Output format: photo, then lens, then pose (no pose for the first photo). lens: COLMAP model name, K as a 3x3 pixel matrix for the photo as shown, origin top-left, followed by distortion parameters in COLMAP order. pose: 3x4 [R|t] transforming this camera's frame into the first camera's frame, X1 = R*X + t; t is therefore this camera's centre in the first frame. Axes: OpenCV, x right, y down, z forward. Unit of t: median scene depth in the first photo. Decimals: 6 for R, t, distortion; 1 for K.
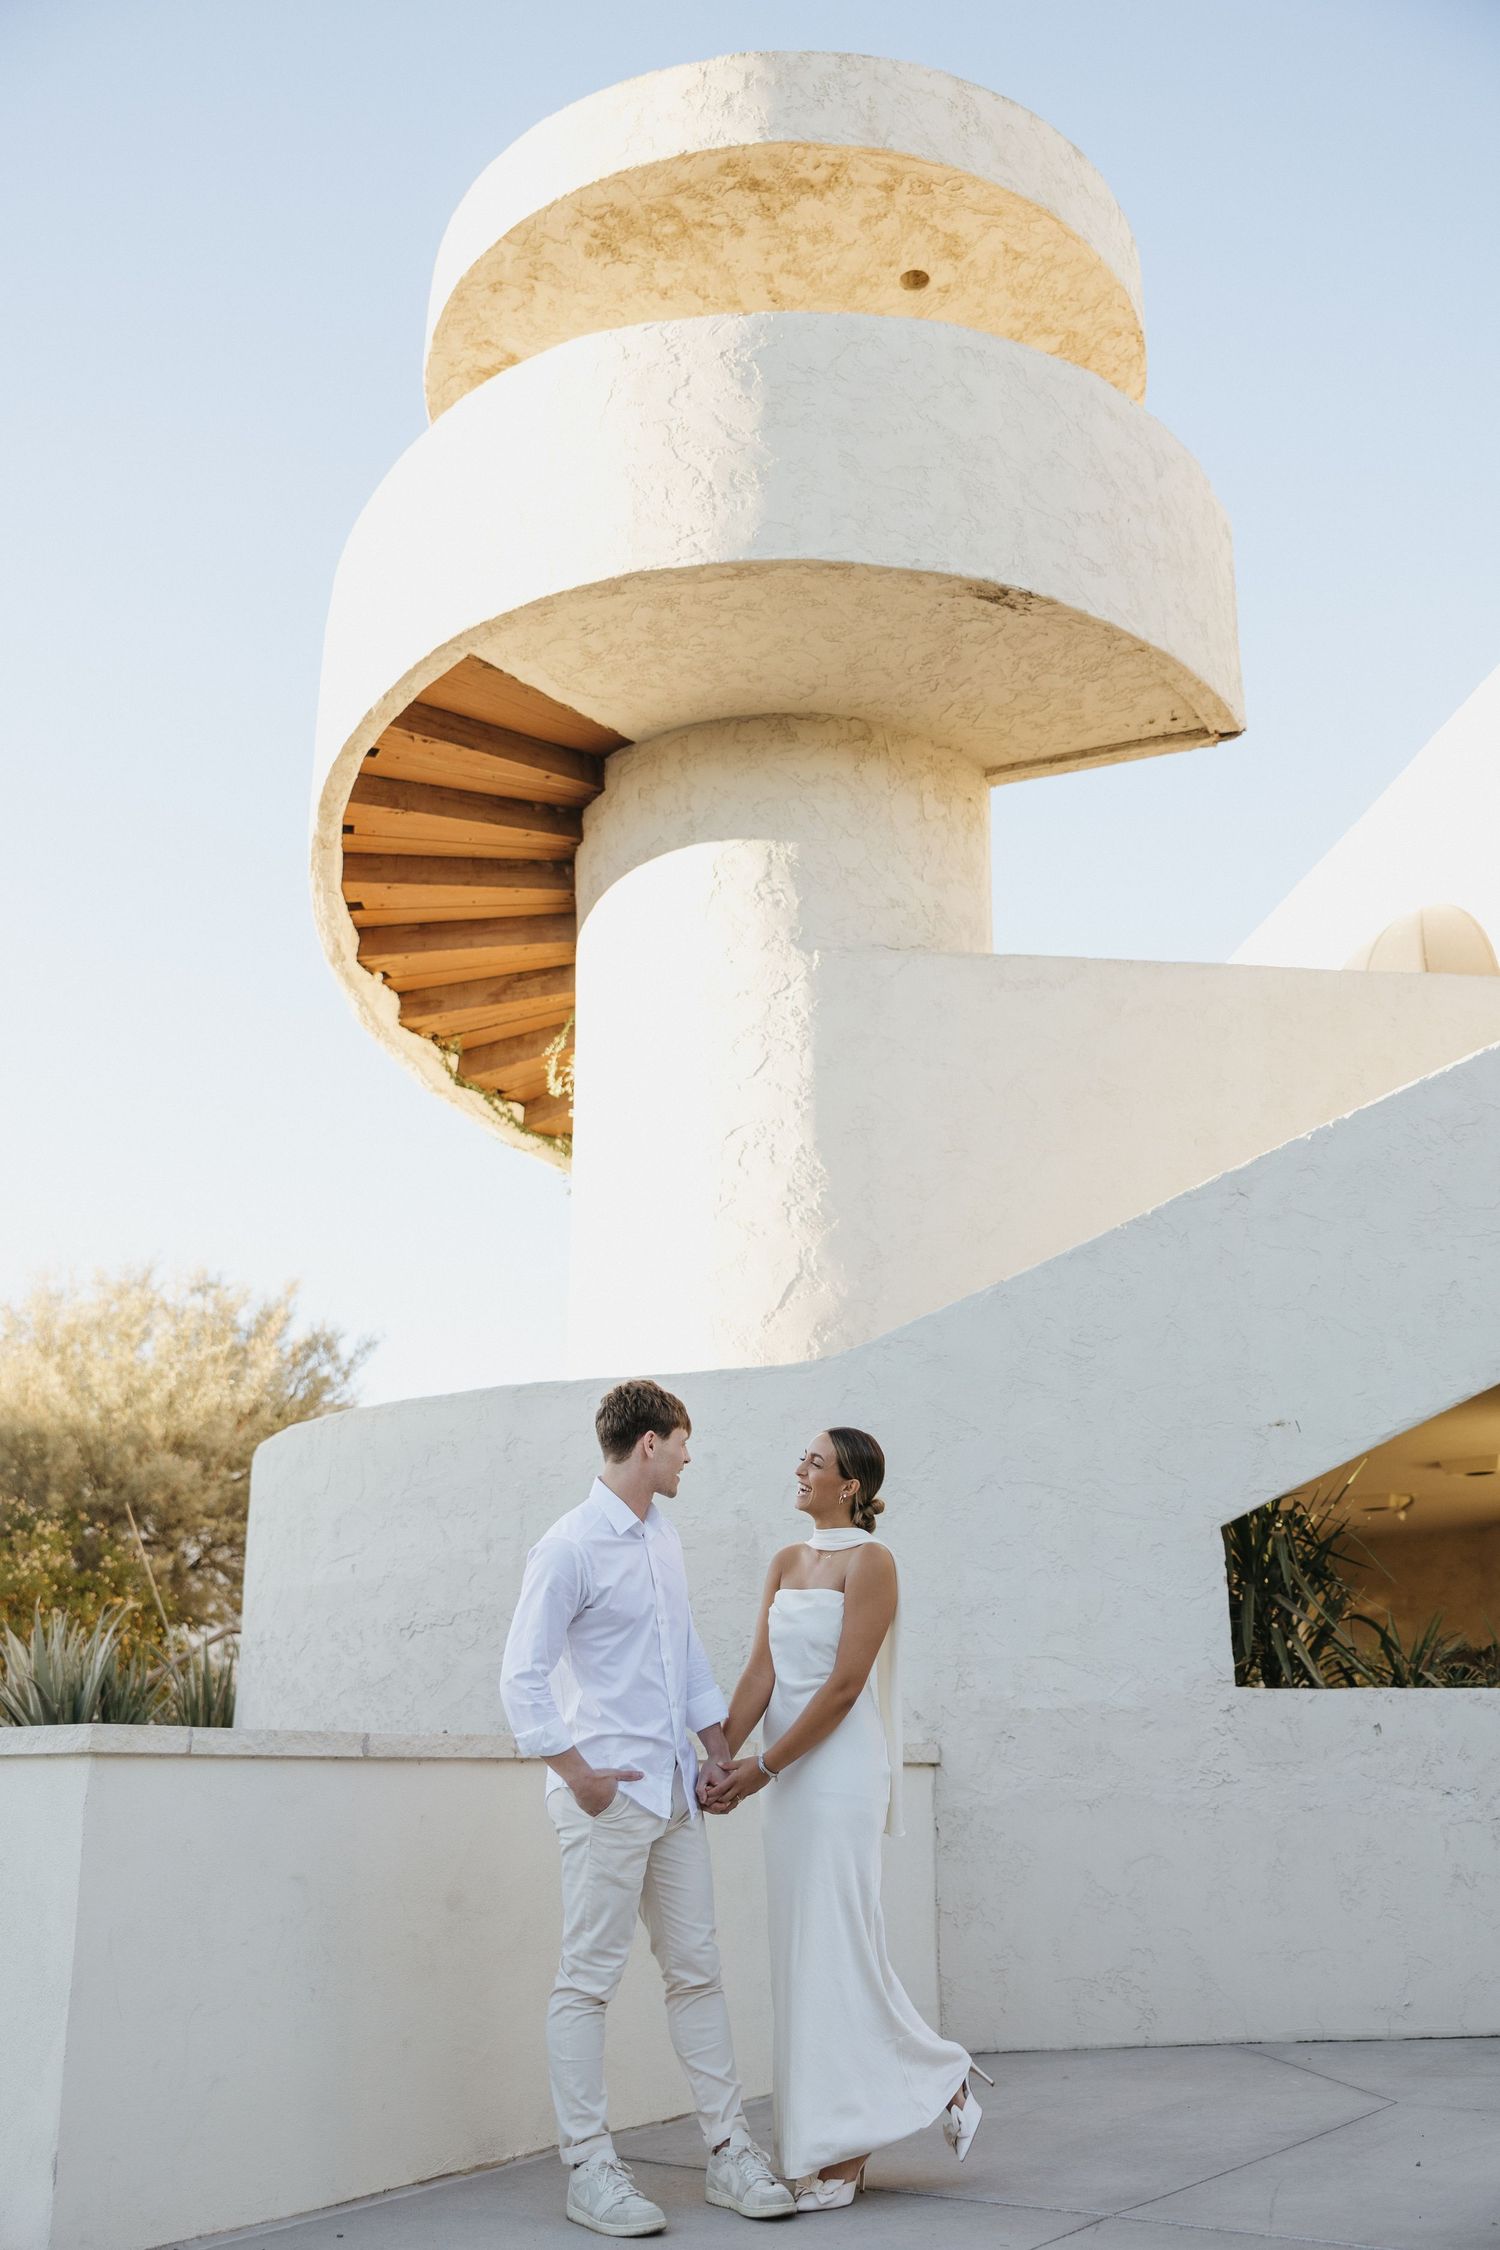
lens RADIAL K [[2180.5, 0, 695.6], [0, 2180.5, 1110.1], [0, 0, 1]] dist [0.007505, 0.000000]
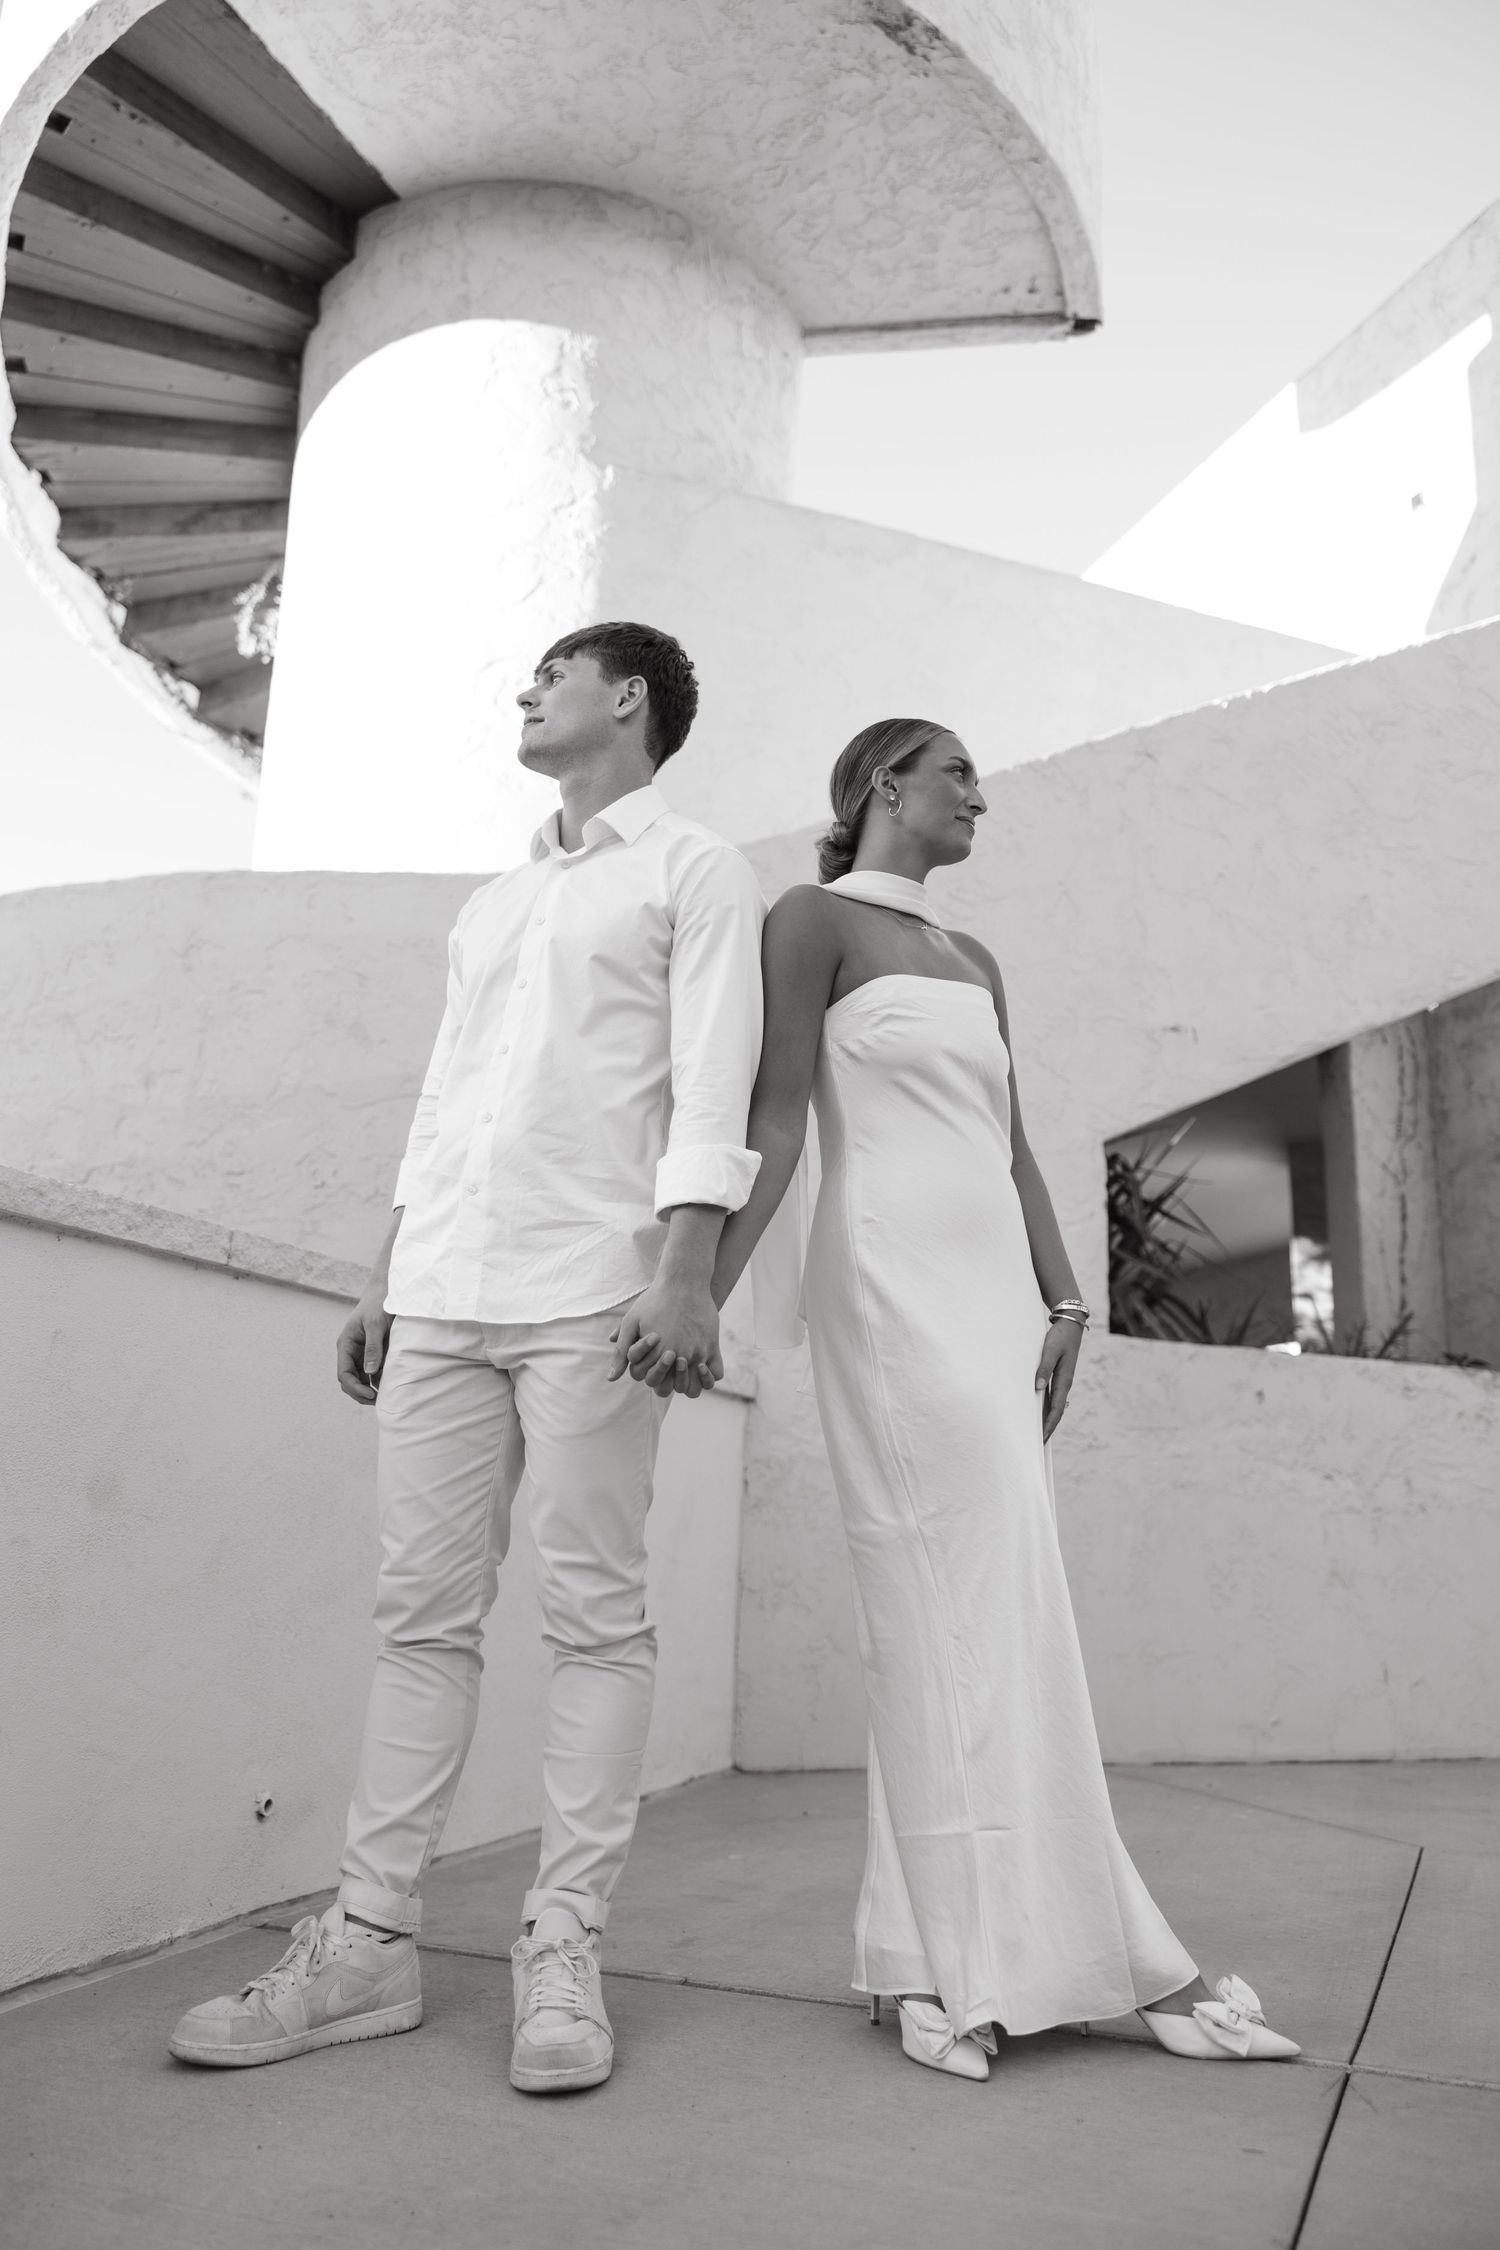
lens RADIAL K [[1772.1, 0, 689.2], [0, 1772.1, 1165.7], [0, 0, 1]] dist [0.013947, -0.015897]
pose [[0.966566, 0.097276, 0.237251, -0.047851], [-0.116185, 0.990963, 0.067033, 0.136844], [-0.228586, -0.092357, 0.969133, 0.316156]]
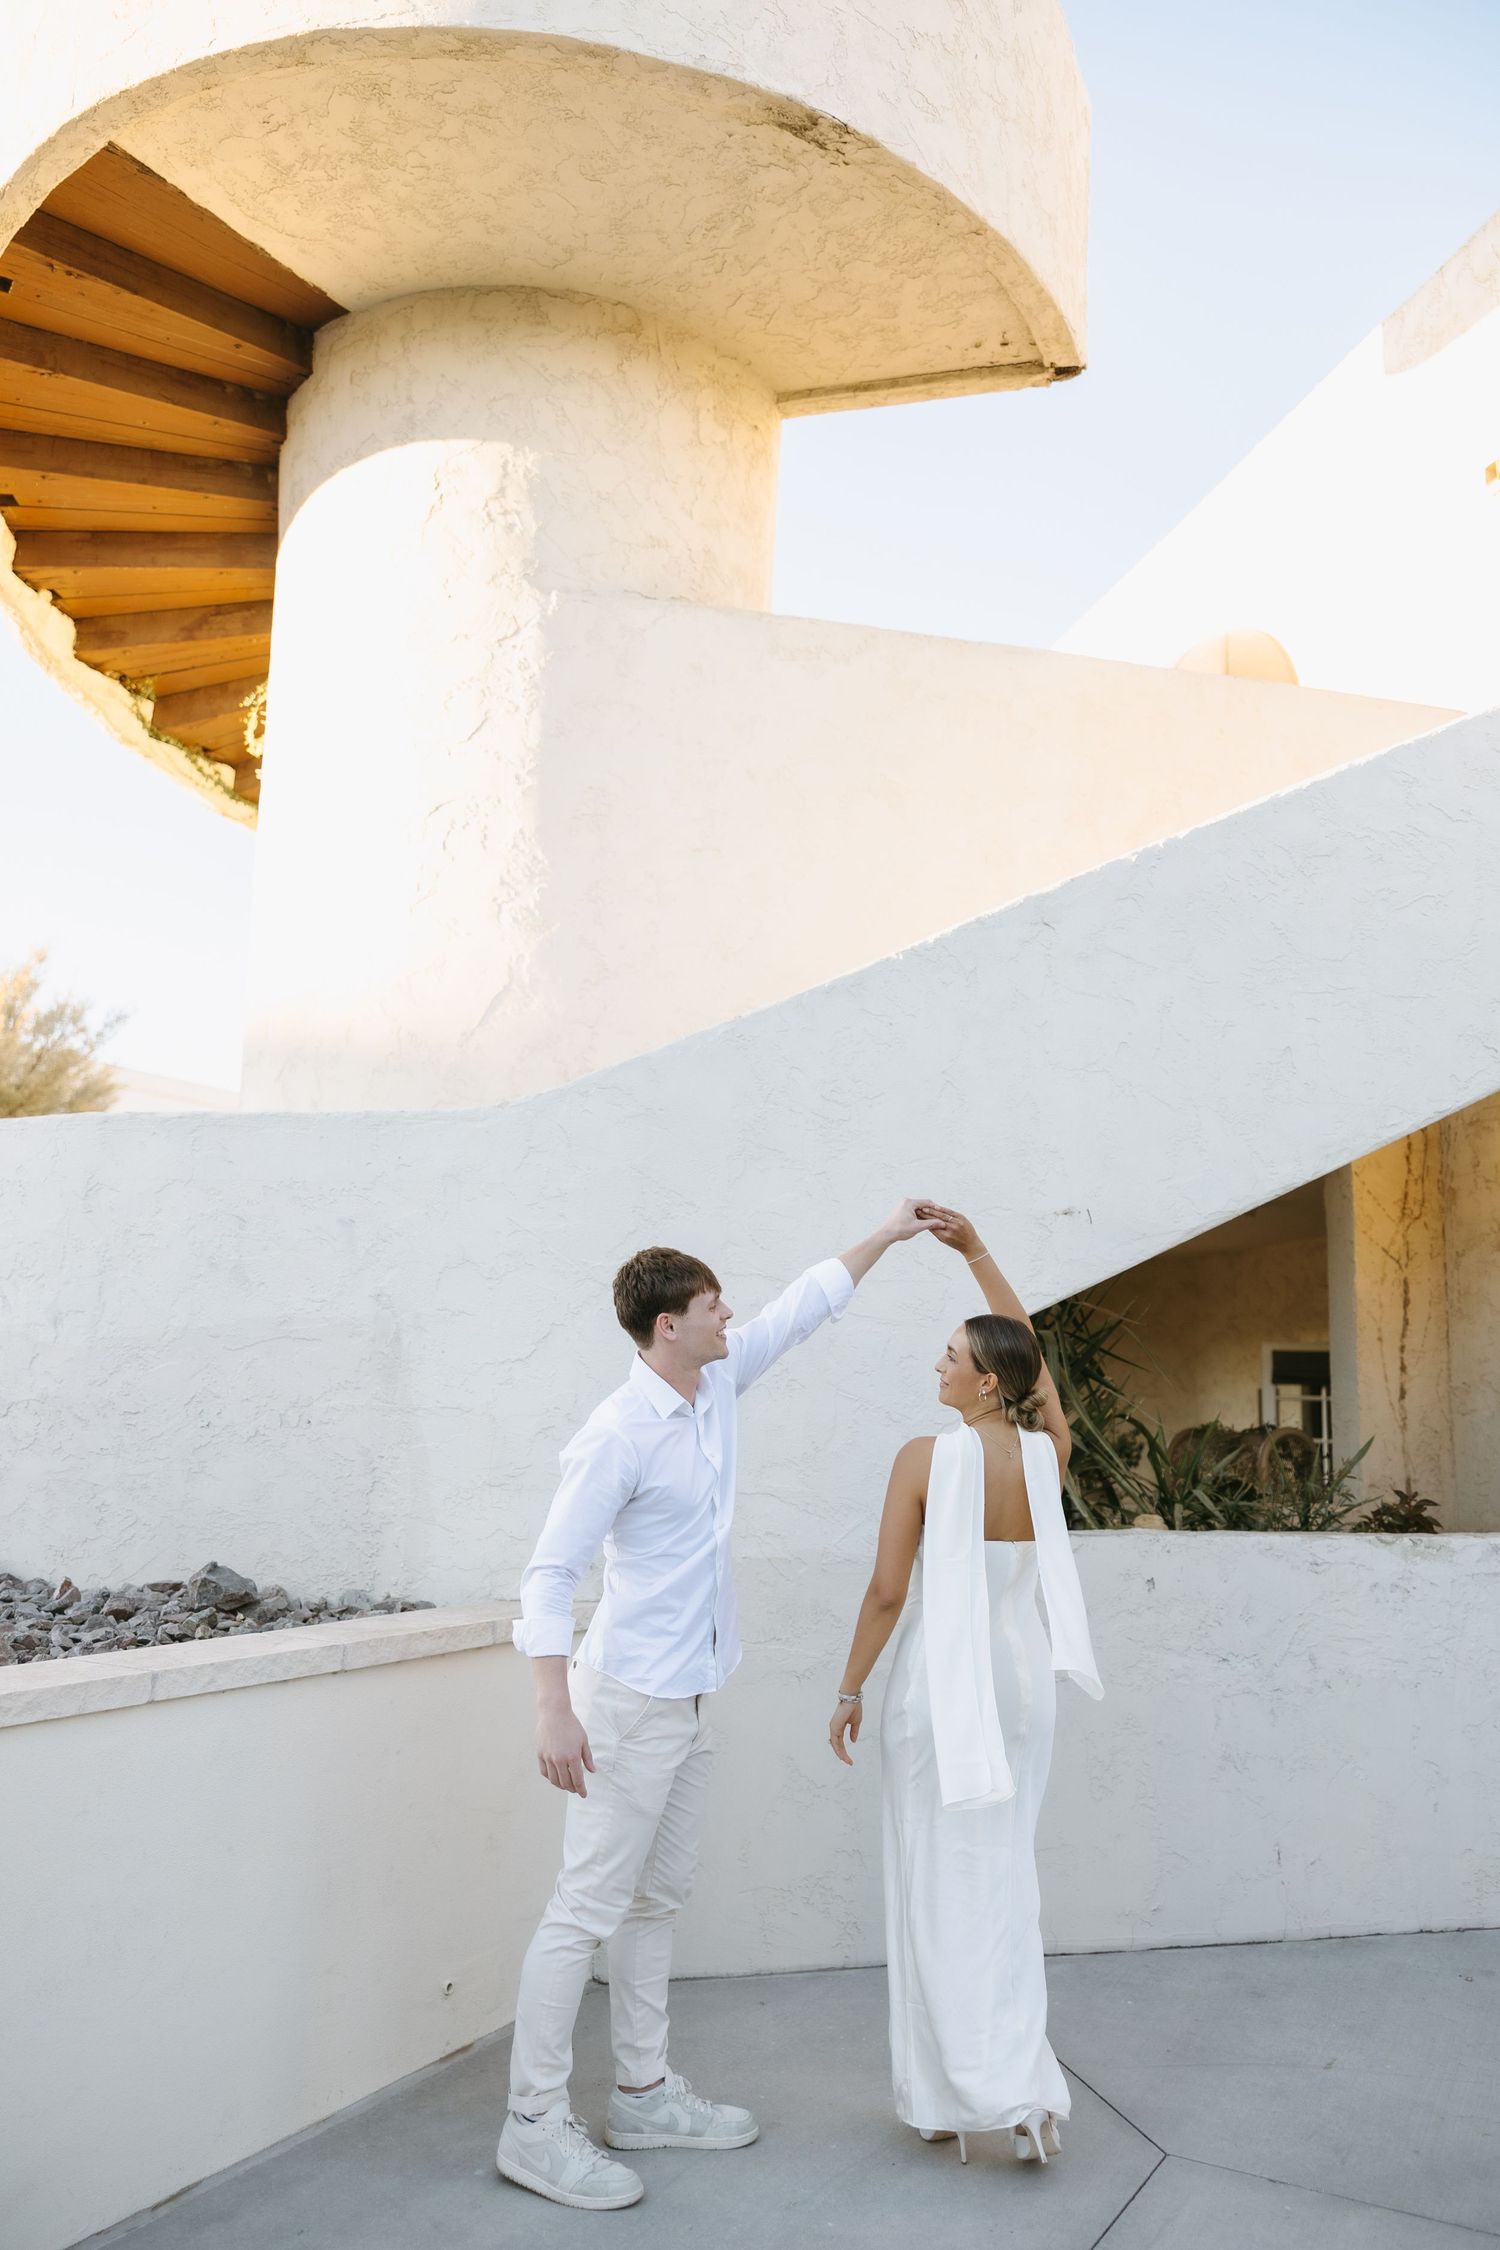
lens RADIAL K [[1772.1, 0, 755.1], [0, 1772.1, 1133.1], [0, 0, 1]] dist [0.013947, -0.015897]
pose [[0.990748, 0.048557, 0.126734, 0.054504], [-0.069455, 0.983662, 0.166087, 0.011063], [-0.116598, -0.173353, 0.977933, 0.300859]]
